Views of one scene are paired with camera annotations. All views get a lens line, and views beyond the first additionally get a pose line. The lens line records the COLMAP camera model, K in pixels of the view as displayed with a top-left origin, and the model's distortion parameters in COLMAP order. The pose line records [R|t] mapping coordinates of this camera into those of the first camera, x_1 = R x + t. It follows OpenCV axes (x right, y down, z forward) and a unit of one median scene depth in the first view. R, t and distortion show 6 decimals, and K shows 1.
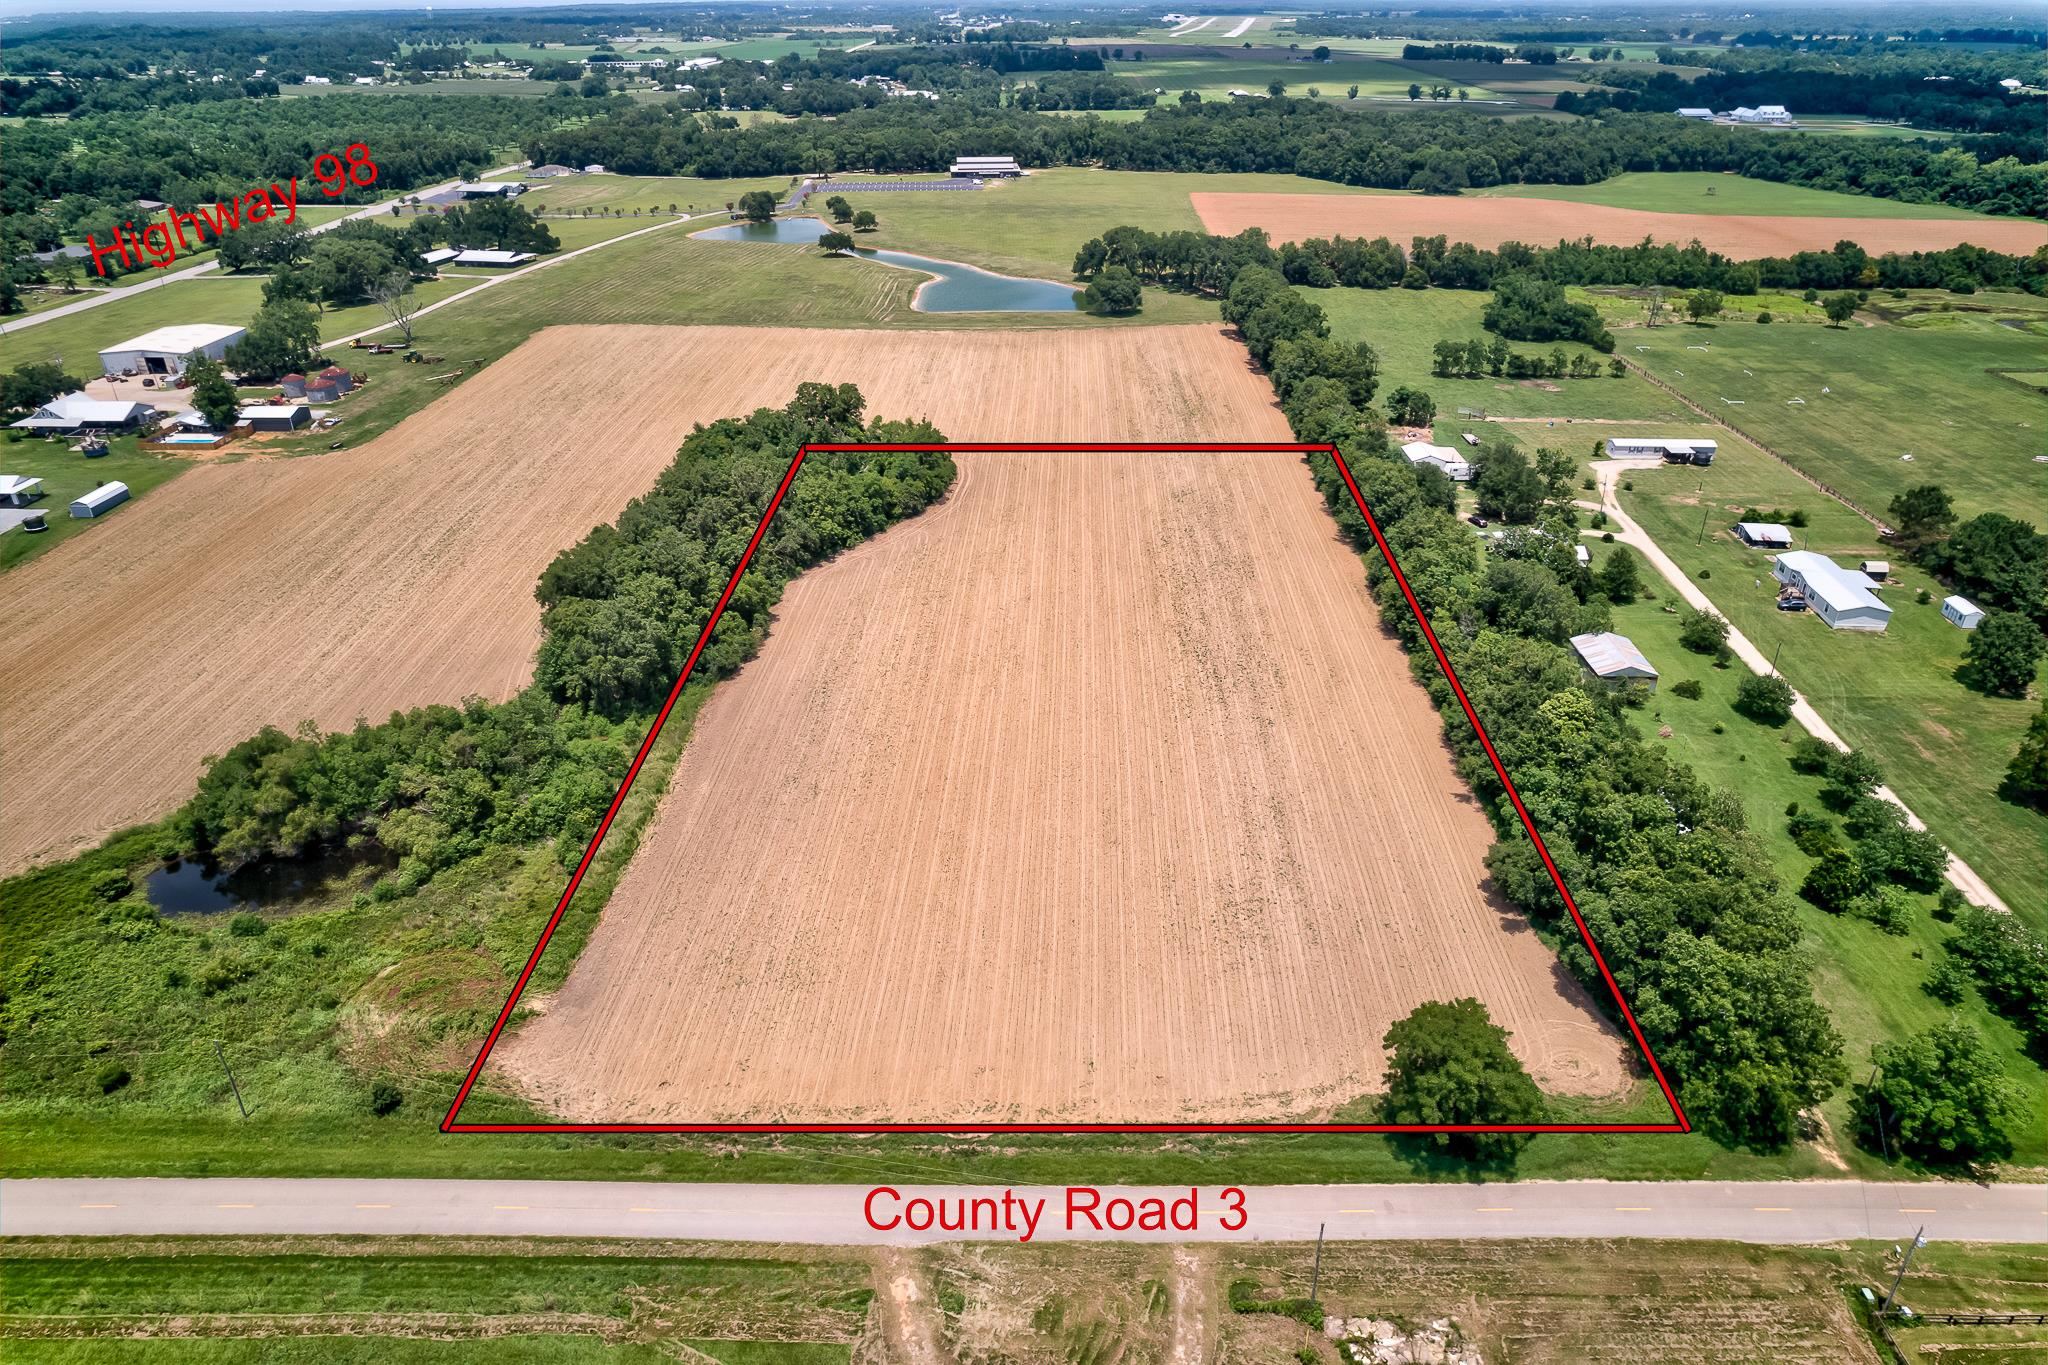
lens RADIAL K [[1315.4, 0, 1033.9], [0, 1315.4, 661.2], [0, 0, 1]] dist [-0.080007, 0.076161]
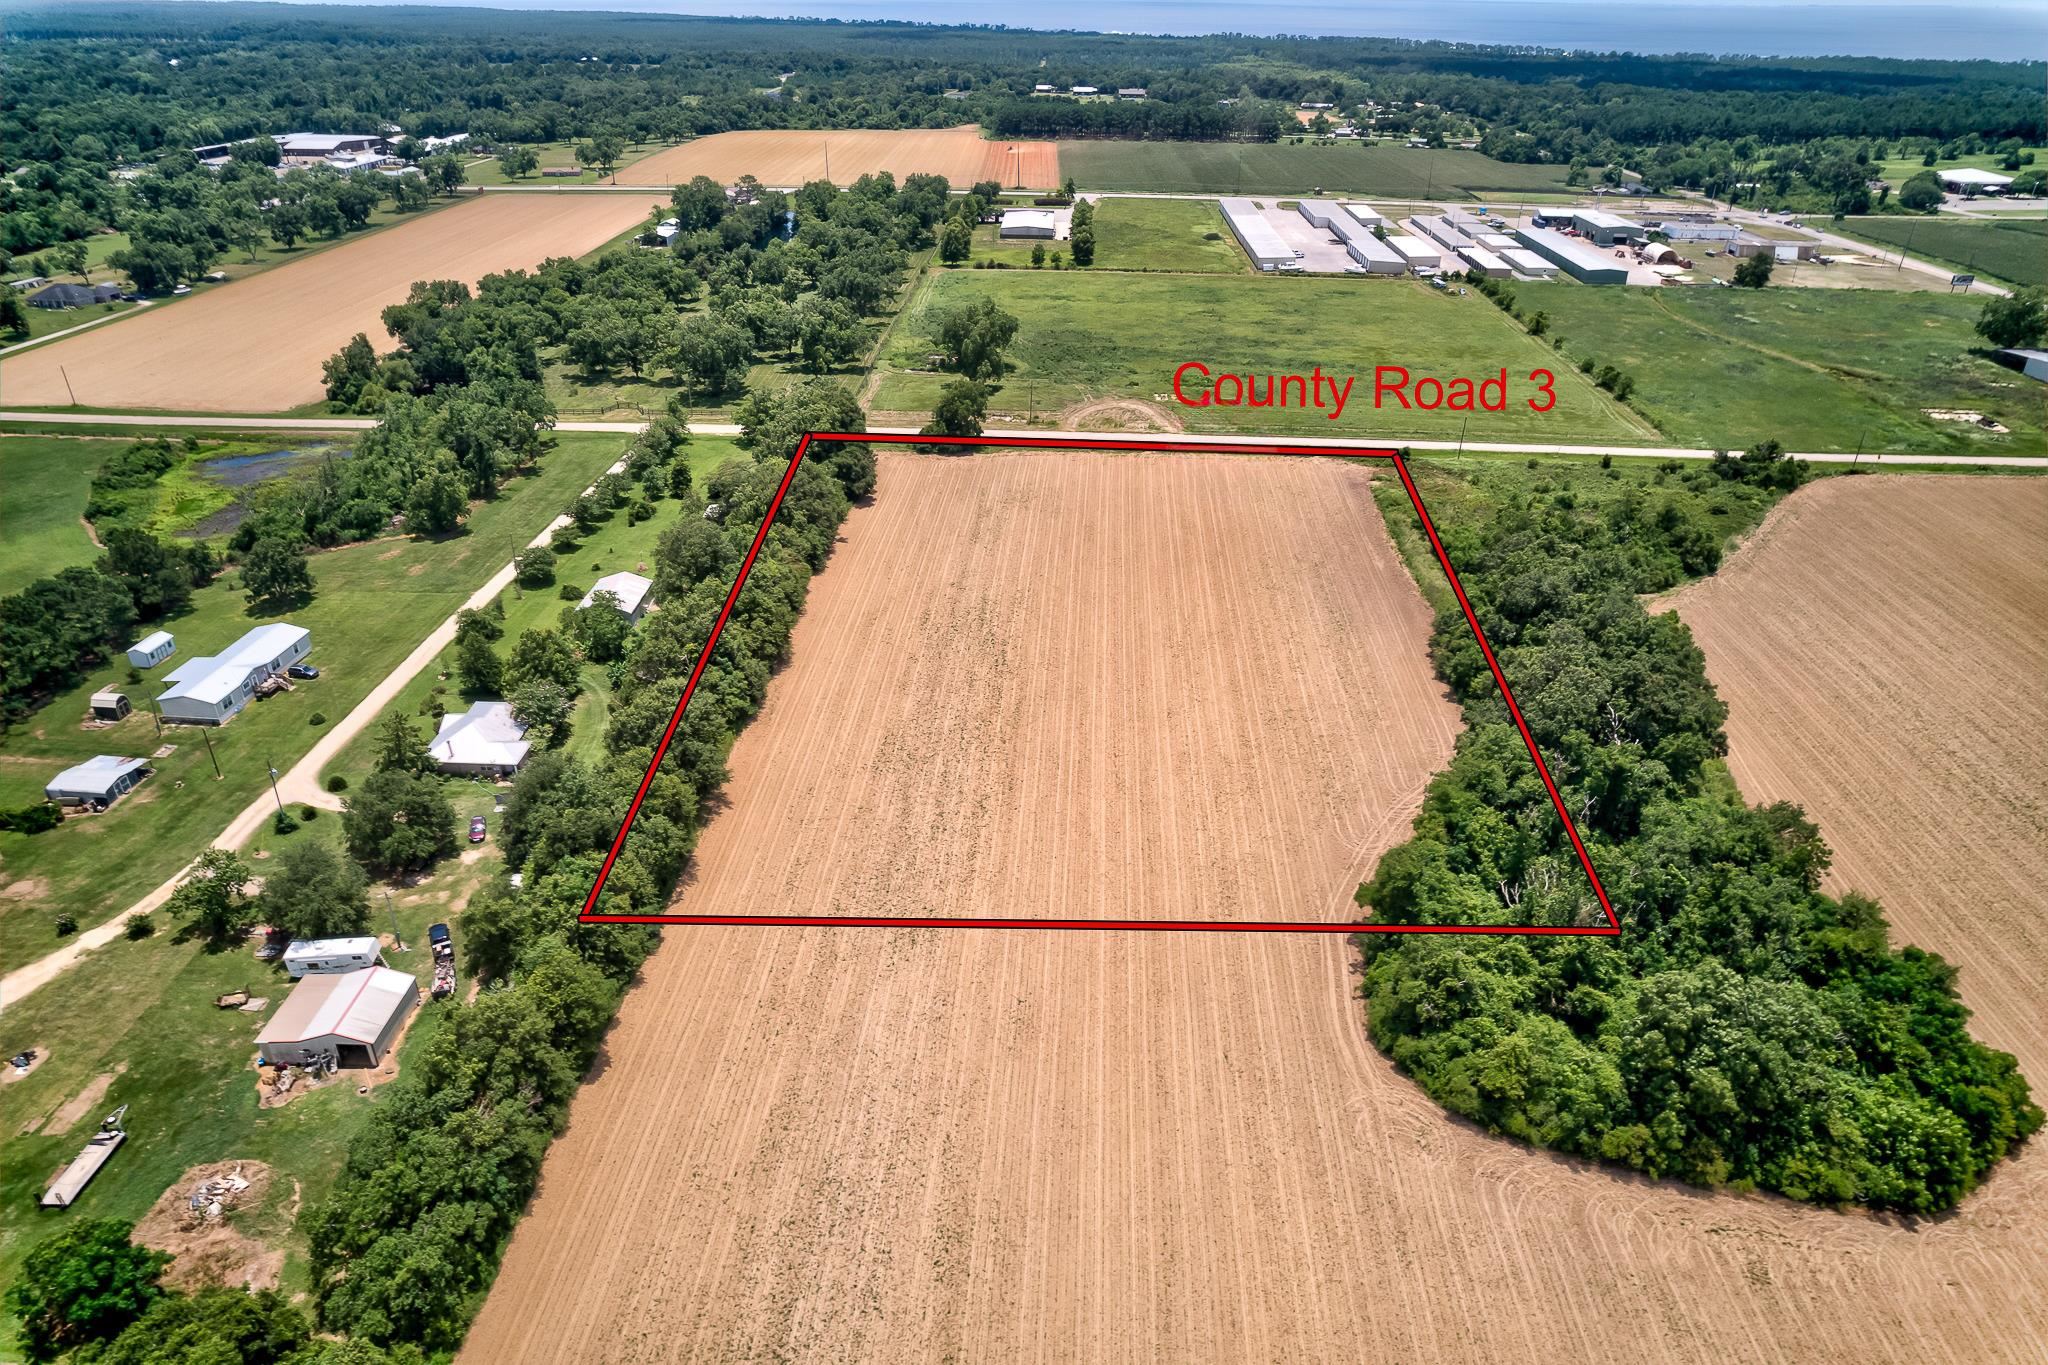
lens RADIAL K [[1315.4, 0, 1033.9], [0, 1315.4, 661.2], [0, 0, 1]] dist [-0.080007, 0.076161]
pose [[-0.999756, -0.018449, 0.012150, 0.066023], [-0.000568, 0.571314, 0.820732, -0.682747], [-0.022084, 0.820524, -0.571185, 1.310211]]
